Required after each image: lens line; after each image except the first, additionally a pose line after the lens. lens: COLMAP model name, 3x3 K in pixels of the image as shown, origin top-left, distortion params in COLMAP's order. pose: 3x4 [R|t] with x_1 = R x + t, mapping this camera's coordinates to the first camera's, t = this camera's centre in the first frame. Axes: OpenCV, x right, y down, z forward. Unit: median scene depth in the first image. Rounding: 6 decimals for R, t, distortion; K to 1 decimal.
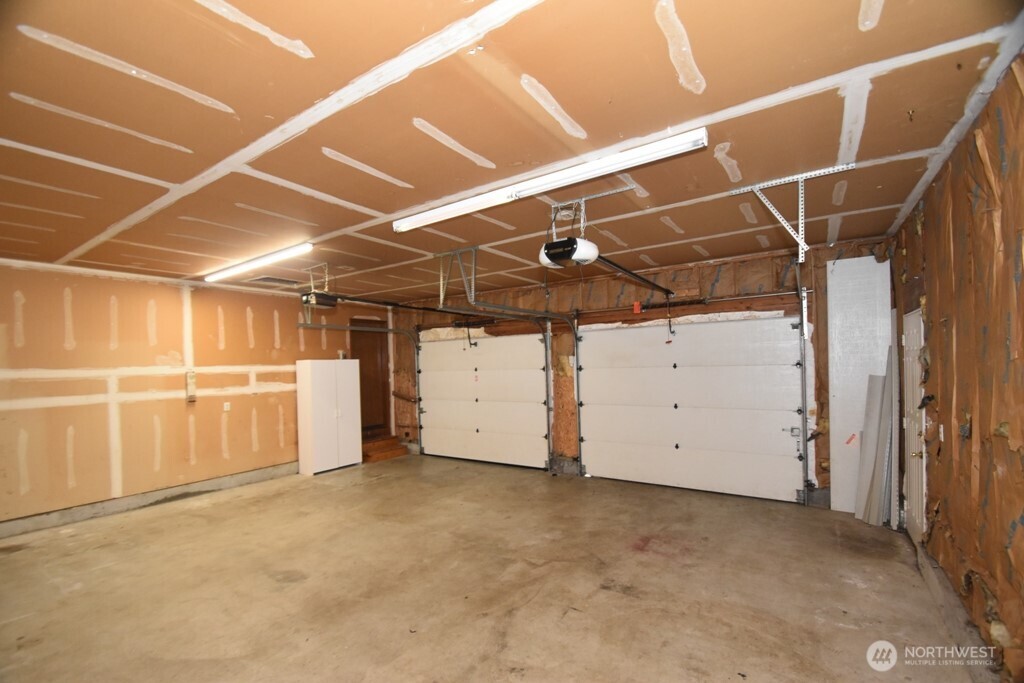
lens RADIAL K [[442.8, 0, 517.0], [0, 442.8, 367.8], [0, 0, 1]] dist [-0.010349, -0.001740]
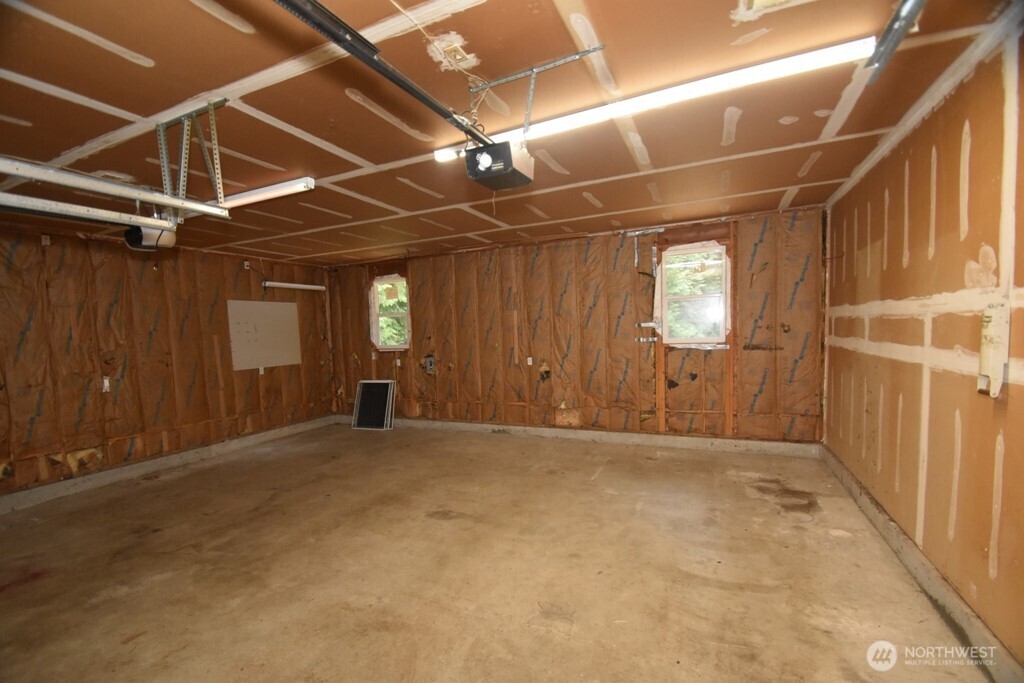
lens RADIAL K [[442.8, 0, 515.2], [0, 442.8, 358.6], [0, 0, 1]] dist [-0.010349, -0.001740]
pose [[-0.984747, 0.072616, -0.158118, -0.478892], [0.059468, 0.994488, 0.086354, -0.003093], [0.163517, 0.075634, -0.983637, 1.838672]]
